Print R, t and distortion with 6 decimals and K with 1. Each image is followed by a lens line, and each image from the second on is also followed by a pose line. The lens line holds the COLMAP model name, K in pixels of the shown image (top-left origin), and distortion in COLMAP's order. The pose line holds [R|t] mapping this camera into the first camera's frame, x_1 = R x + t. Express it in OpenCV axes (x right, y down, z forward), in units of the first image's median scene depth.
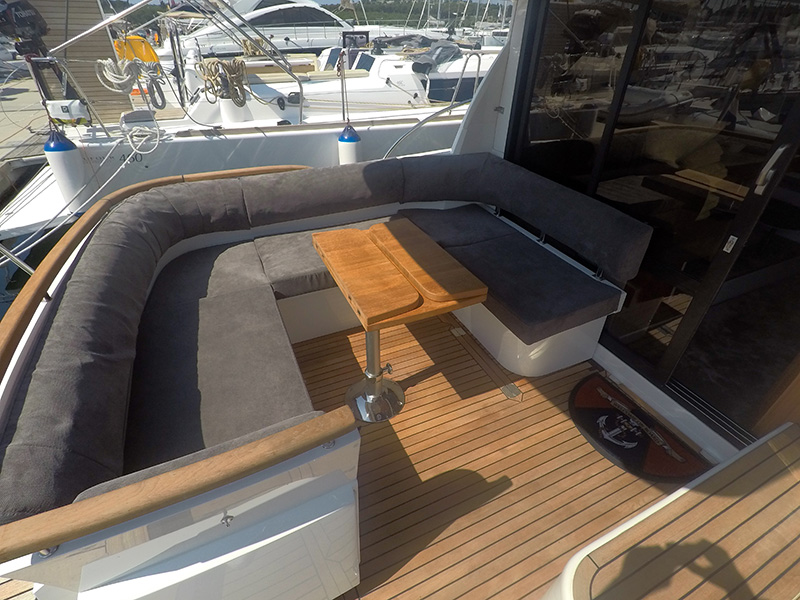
lens RADIAL K [[392.9, 0, 399.2], [0, 392.9, 313.2], [0, 0, 1]] dist [0.002000, 0.000679]
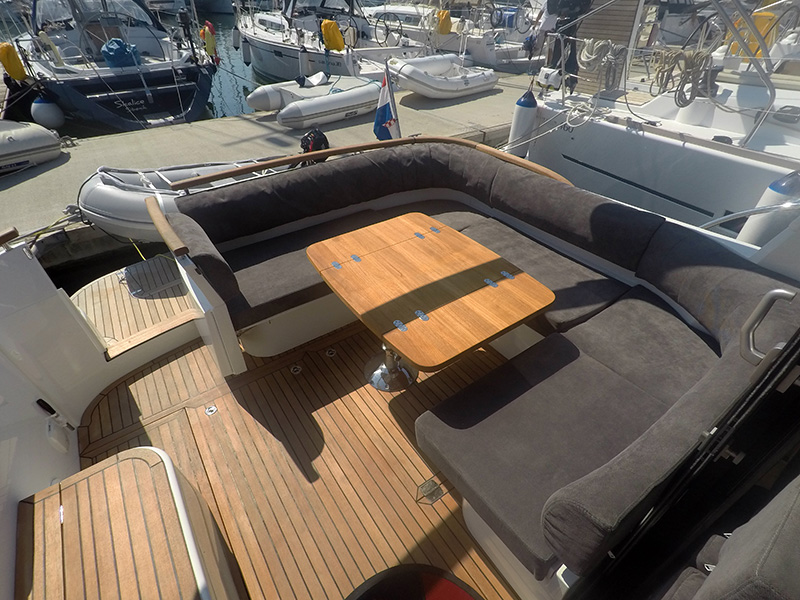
lens RADIAL K [[411.0, 0, 400.0], [0, 411.0, 300.0], [0, 0, 1]] dist [0.042235, 0.000124]
pose [[0.189102, 0.592012, -0.783430, 0.679049], [-0.578438, 0.711868, 0.398314, -0.368330], [0.793505, 0.377844, 0.477058, 0.372122]]
